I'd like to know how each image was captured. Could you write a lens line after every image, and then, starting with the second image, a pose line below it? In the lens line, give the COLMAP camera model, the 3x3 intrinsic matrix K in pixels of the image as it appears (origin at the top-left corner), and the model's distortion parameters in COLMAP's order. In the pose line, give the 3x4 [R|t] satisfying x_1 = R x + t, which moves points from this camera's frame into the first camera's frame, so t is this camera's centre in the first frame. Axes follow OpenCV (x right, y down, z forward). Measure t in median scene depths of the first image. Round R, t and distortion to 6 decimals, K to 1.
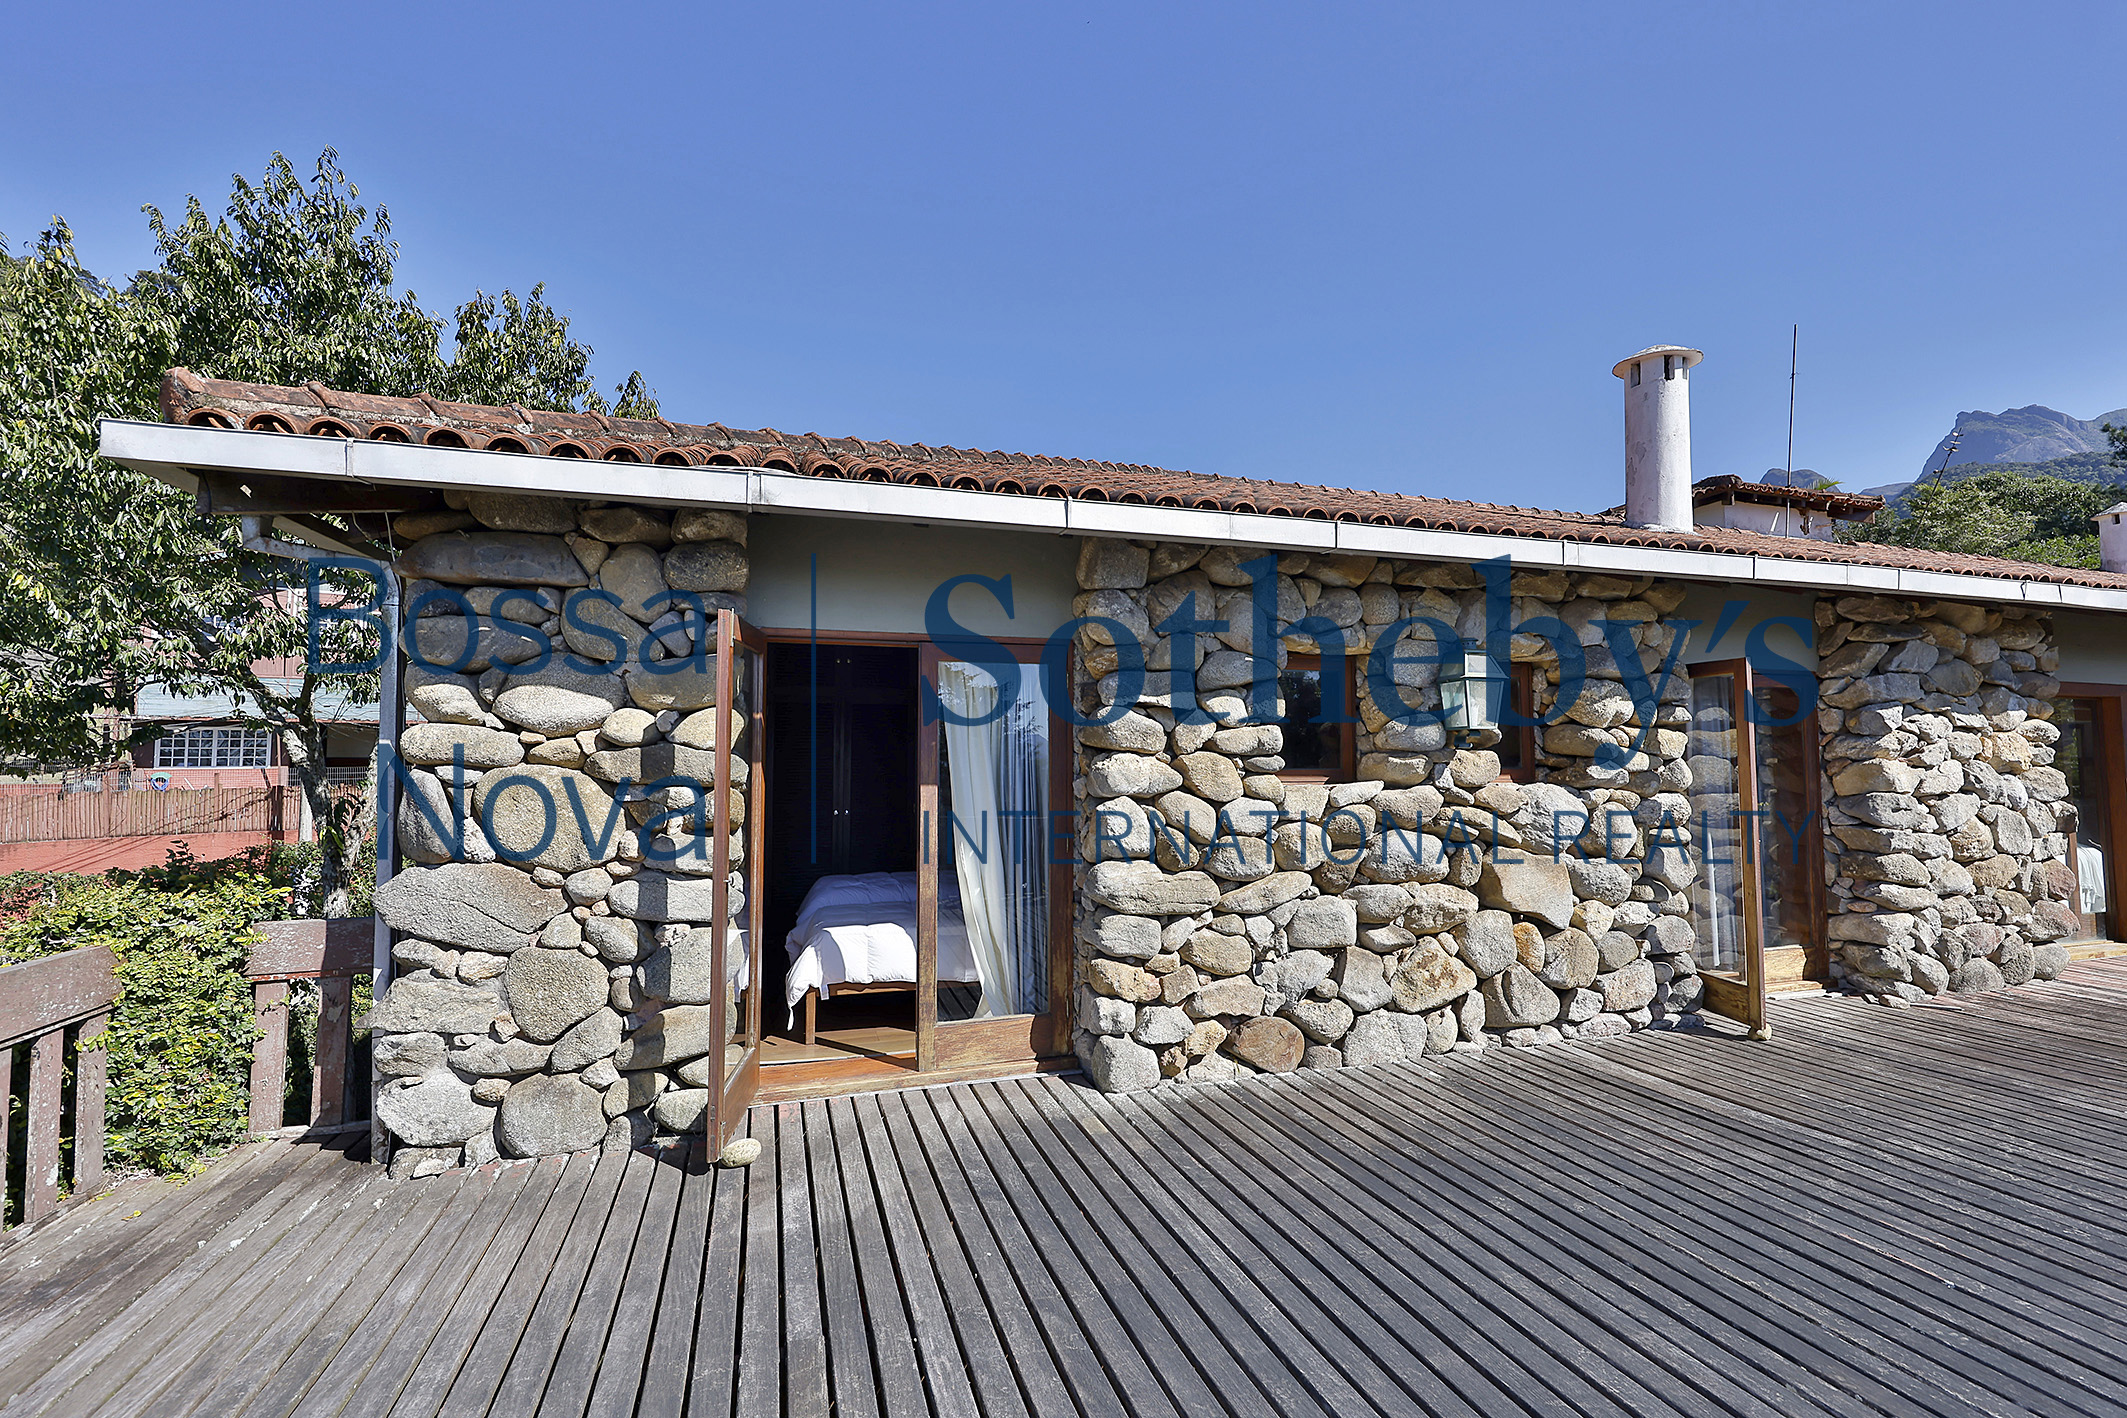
lens RADIAL K [[913.0, 0, 1057.0], [0, 913.0, 714.3], [0, 0, 1]] dist [0.001855, 0.000007]
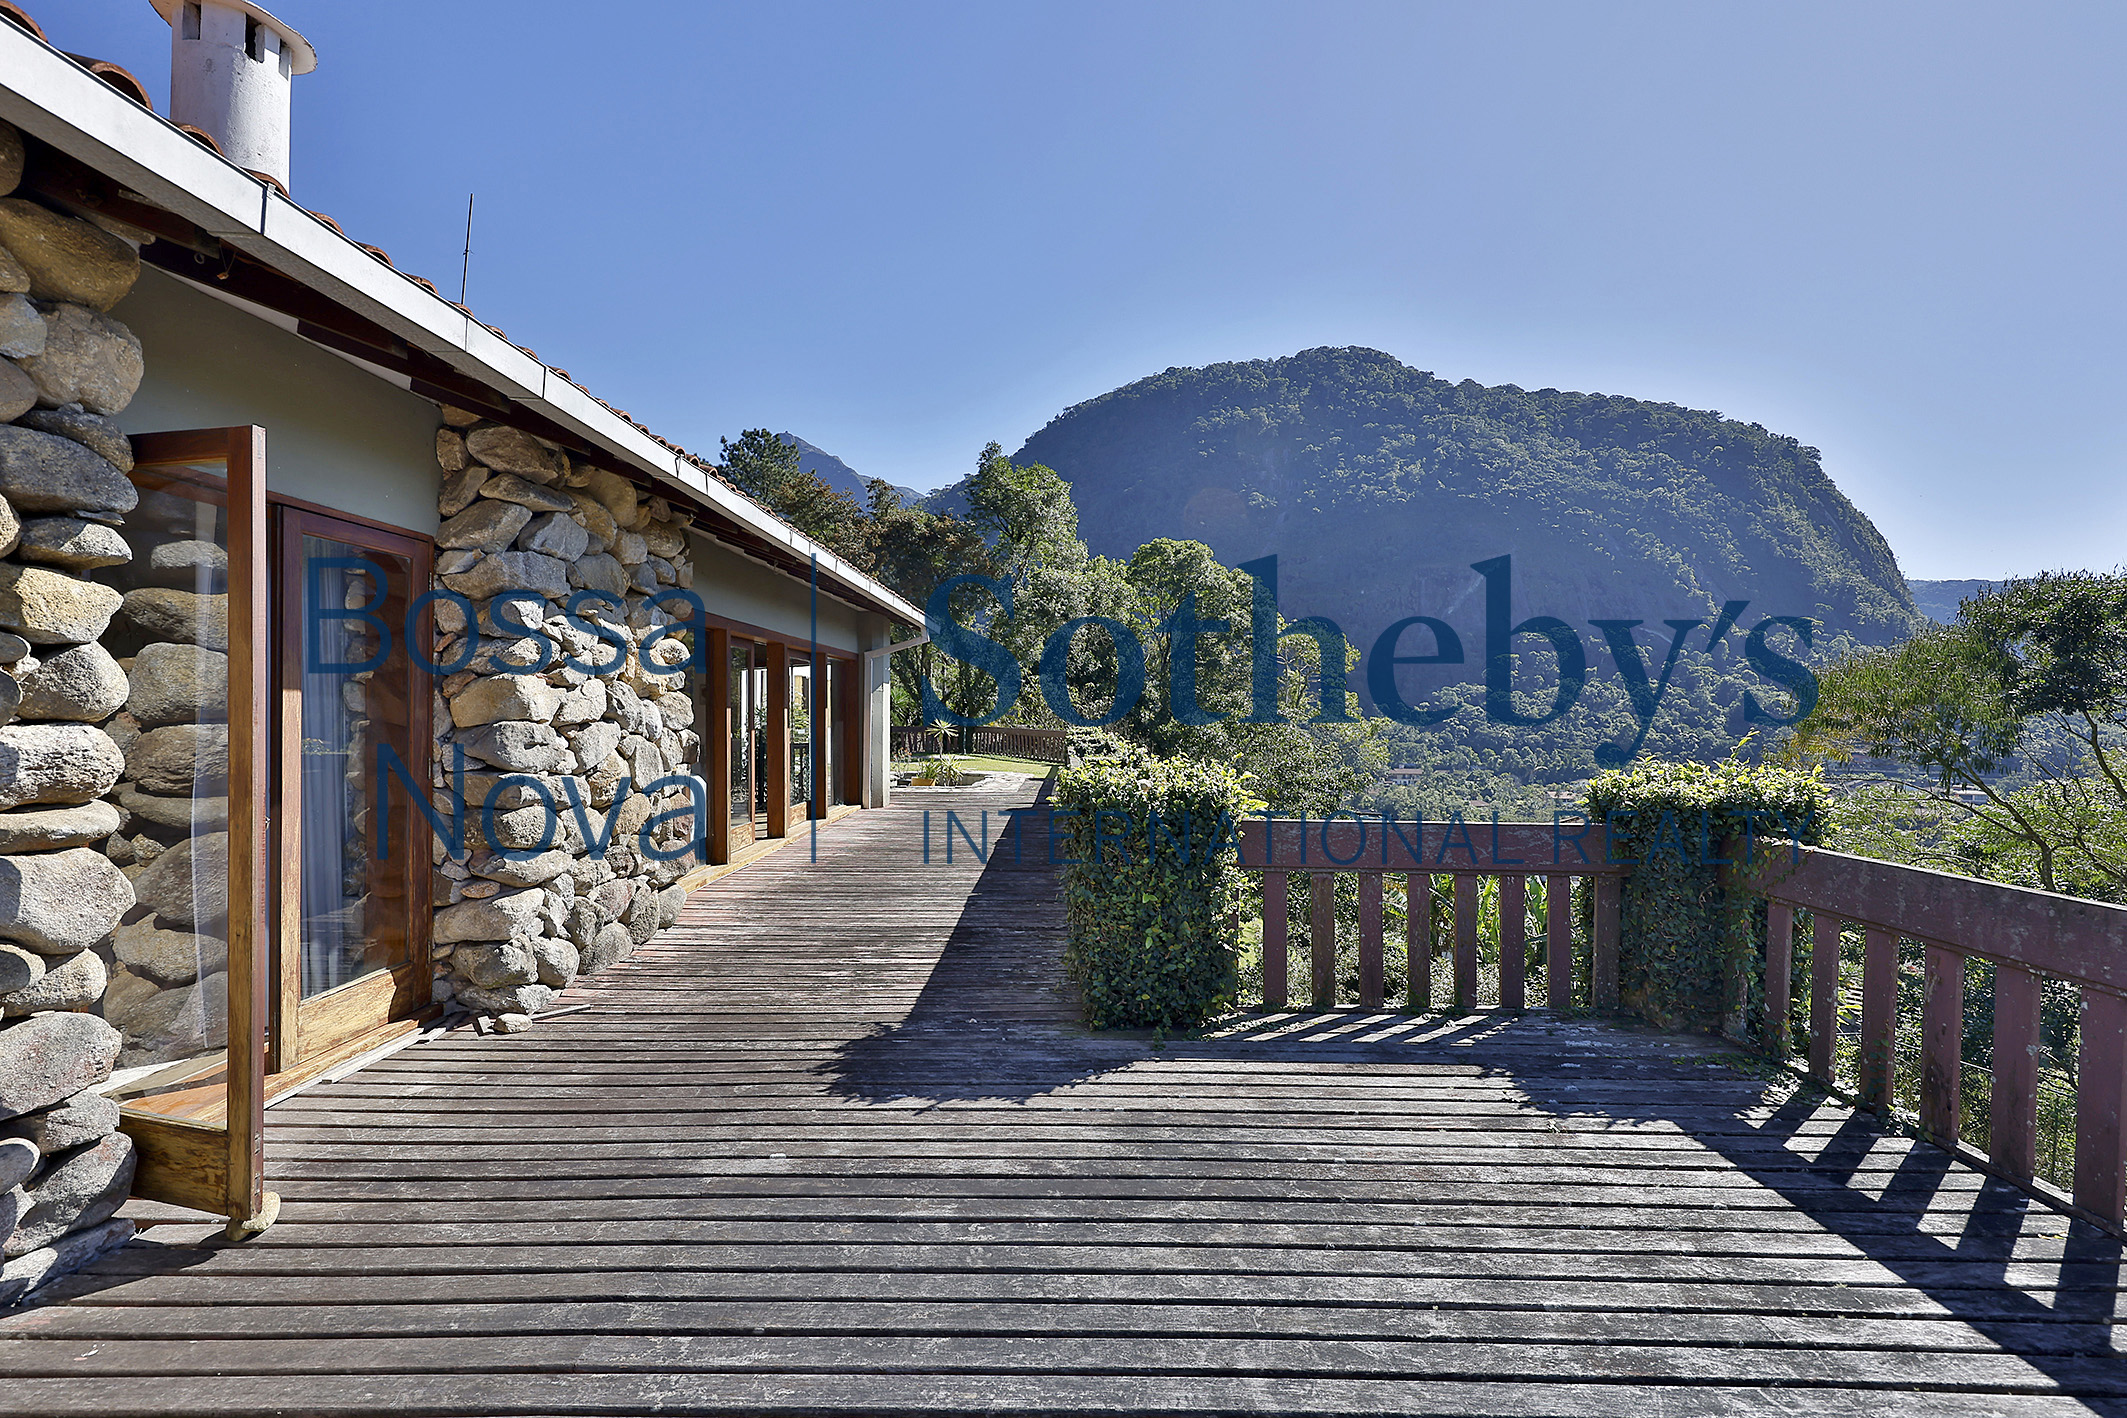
lens RADIAL K [[913.0, 0, 1056.6], [0, 913.0, 708.0], [0, 0, 1]] dist [0.001855, 0.000007]
pose [[0.320195, 0.003078, 0.947347, 0.372550], [-0.054110, 0.998422, 0.015045, 0.042207], [-0.945805, -0.056079, 0.319857, 0.384052]]
